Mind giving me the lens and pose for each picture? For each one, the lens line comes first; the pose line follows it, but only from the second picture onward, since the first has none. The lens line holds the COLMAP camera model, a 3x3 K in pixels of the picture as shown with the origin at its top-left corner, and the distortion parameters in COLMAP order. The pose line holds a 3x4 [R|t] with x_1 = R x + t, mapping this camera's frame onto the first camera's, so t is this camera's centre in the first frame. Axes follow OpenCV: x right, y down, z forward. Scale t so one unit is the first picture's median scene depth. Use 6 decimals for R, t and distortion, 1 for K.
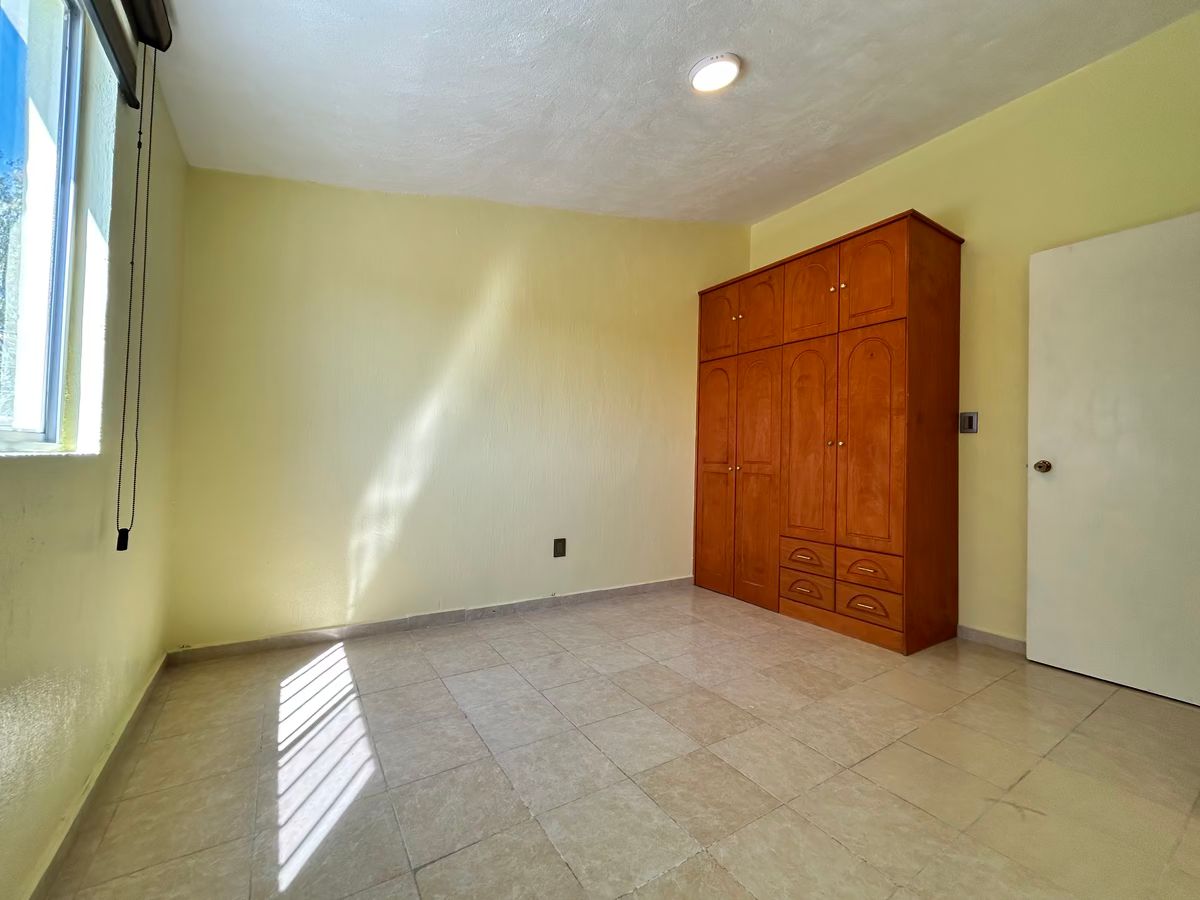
lens RADIAL K [[491.2, 0, 600.8], [0, 491.2, 448.4], [0, 0, 1]] dist [0.001170, 0.000713]
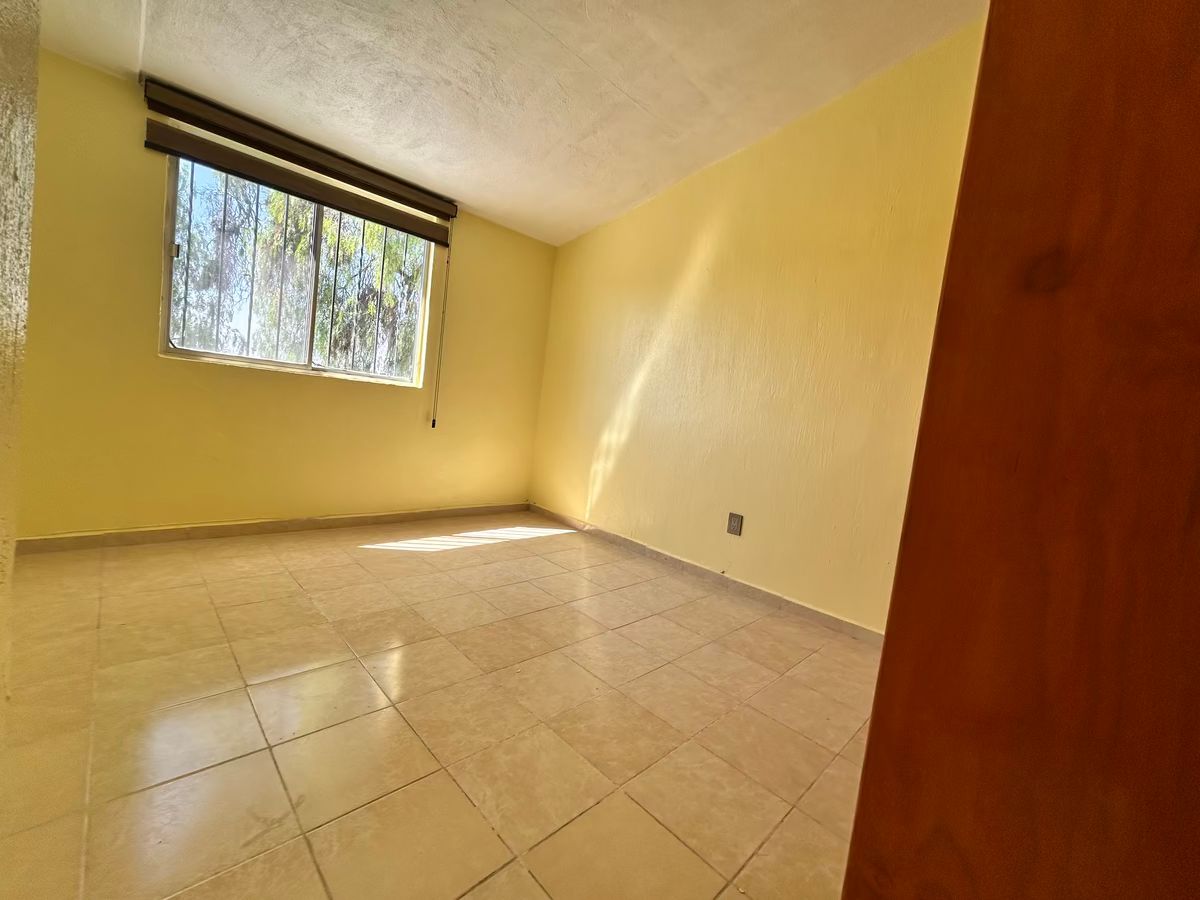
lens RADIAL K [[491.2, 0, 599.0], [0, 491.2, 450.2], [0, 0, 1]] dist [0.001170, 0.000713]
pose [[0.196416, 0.079553, -0.977288, 0.916282], [-0.089190, 0.994021, 0.062989, 0.047099], [0.976456, 0.074793, 0.202337, 0.728084]]
